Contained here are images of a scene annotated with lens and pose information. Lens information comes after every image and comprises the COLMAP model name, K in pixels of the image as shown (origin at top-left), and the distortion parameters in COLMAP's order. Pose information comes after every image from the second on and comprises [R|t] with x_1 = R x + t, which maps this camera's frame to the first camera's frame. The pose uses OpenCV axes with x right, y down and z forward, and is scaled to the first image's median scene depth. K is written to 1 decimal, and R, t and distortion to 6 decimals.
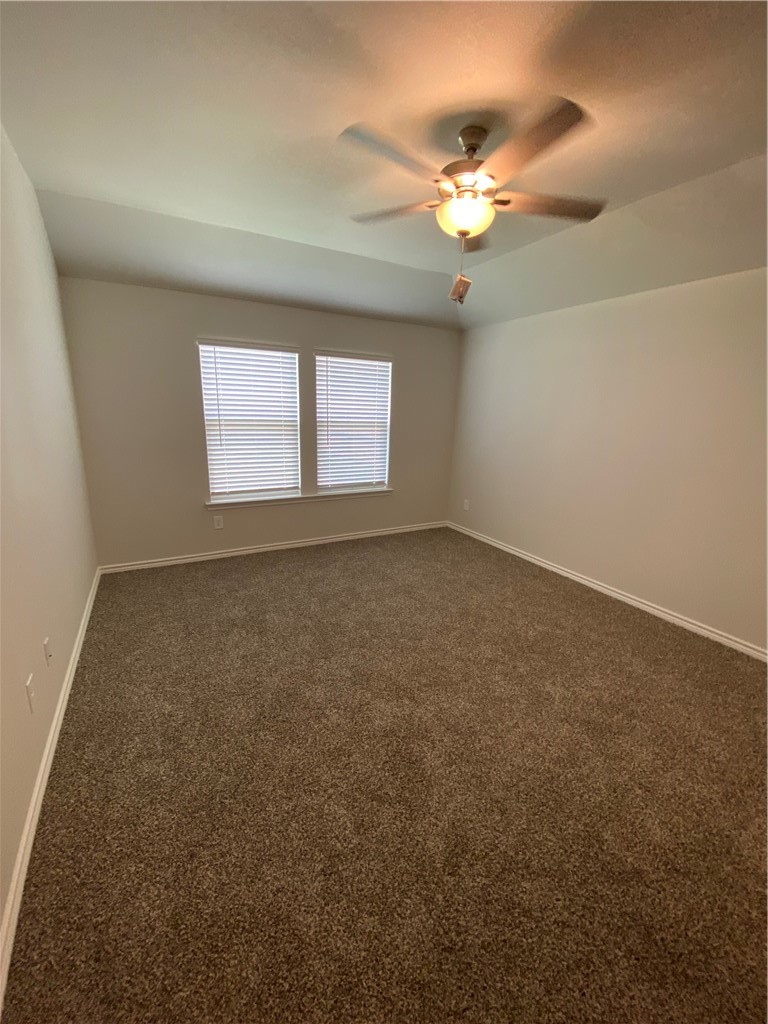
lens RADIAL K [[406.8, 0, 384.6], [0, 406.8, 509.1], [0, 0, 1]] dist [0.025314, -0.024236]
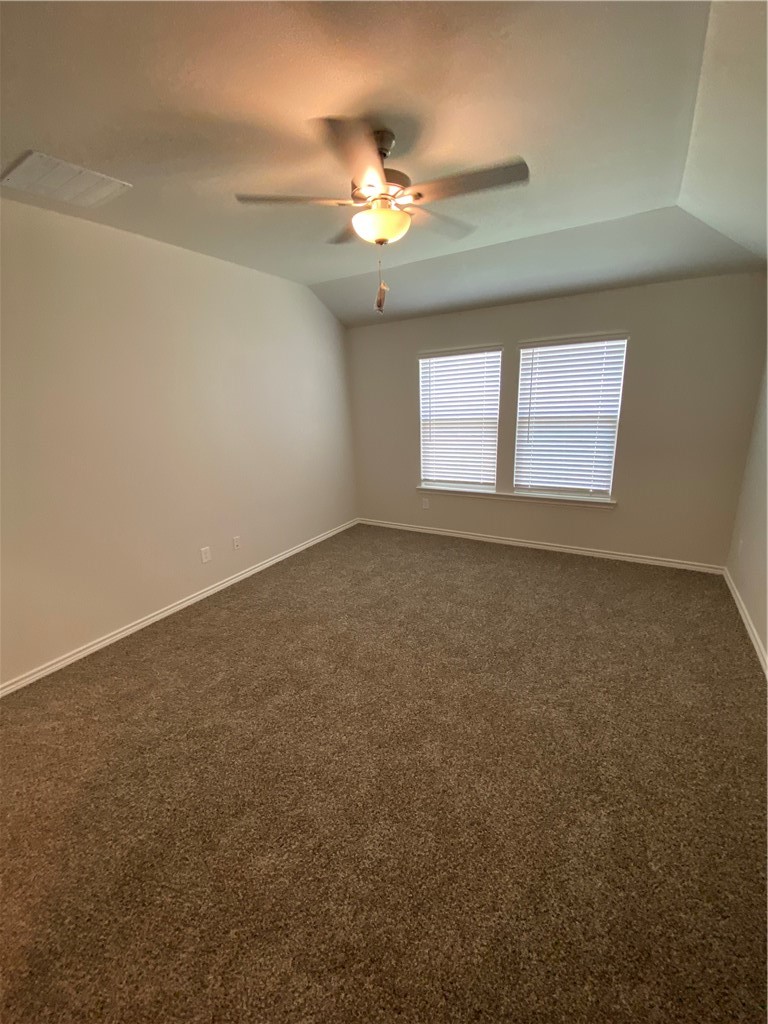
lens RADIAL K [[406.8, 0, 384.6], [0, 406.8, 509.1], [0, 0, 1]] dist [0.025314, -0.024236]
pose [[0.501822, 0.163771, -0.849325, 0.528777], [-0.162551, 0.982273, 0.093364, -0.042576], [0.849560, 0.091207, 0.519547, 0.251524]]
